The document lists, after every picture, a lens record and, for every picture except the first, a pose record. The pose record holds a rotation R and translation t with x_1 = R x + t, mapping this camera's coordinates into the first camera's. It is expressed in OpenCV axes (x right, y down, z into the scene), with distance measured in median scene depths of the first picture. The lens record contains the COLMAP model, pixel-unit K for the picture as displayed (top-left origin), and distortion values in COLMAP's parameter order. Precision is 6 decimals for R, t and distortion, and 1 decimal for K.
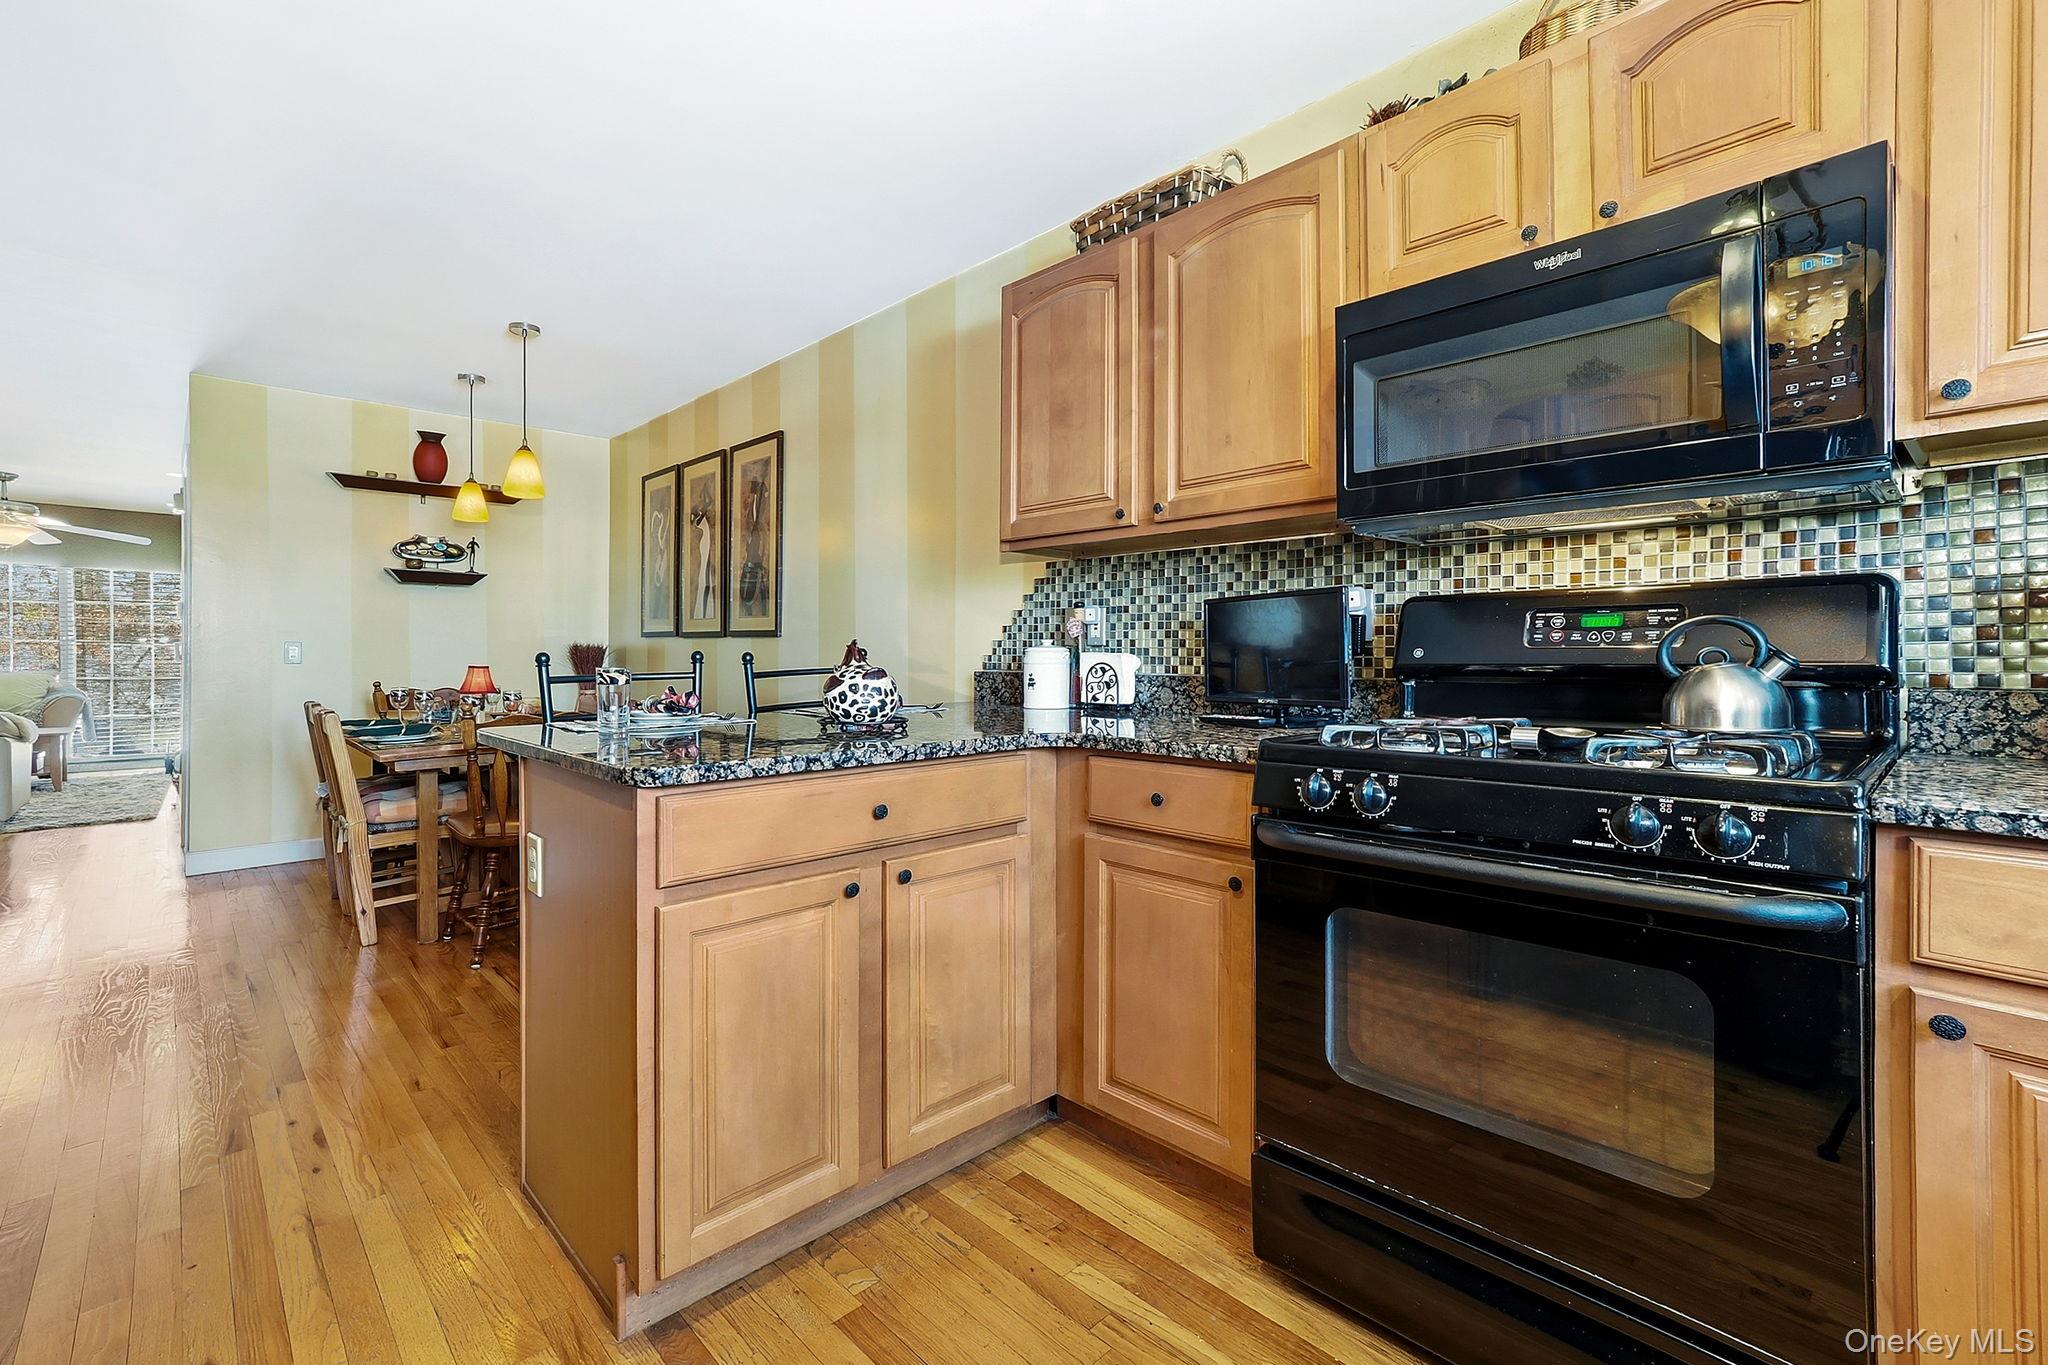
lens RADIAL K [[963.9, 0, 1019.8], [0, 963.9, 655.1], [0, 0, 1]] dist [0.033650, 0.000513]
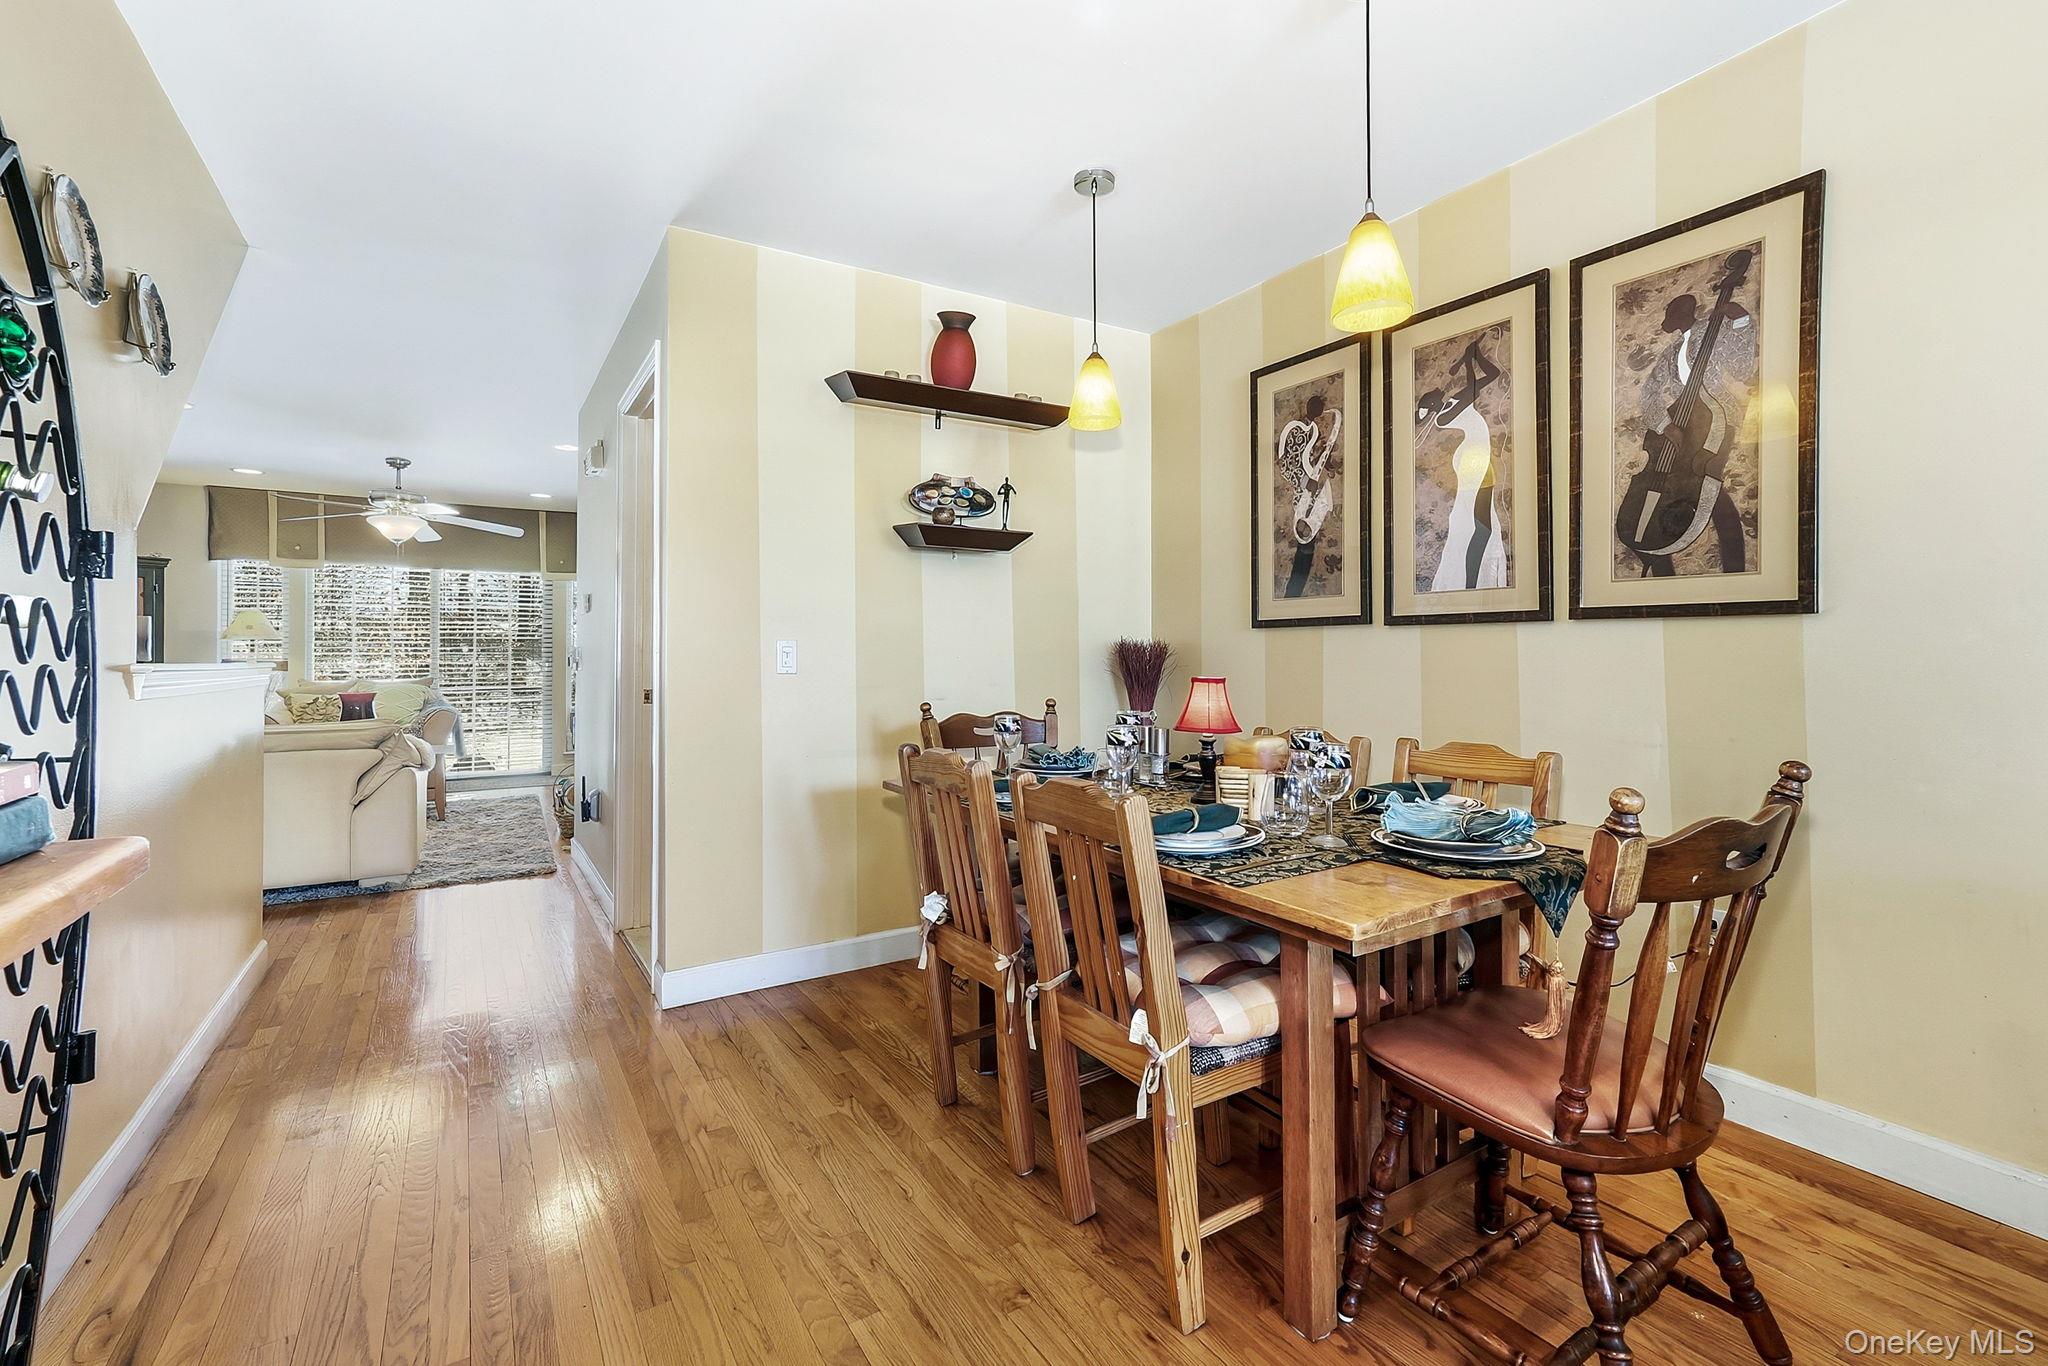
lens RADIAL K [[937.5, 0, 1023.2], [0, 937.5, 663.1], [0, 0, 1]] dist [-0.003556, 0.000143]
pose [[0.983458, -0.008181, -0.180950, -0.448512], [0.008839, 0.999957, 0.002835, 0.001125], [0.180919, -0.004388, 0.983488, 0.397110]]
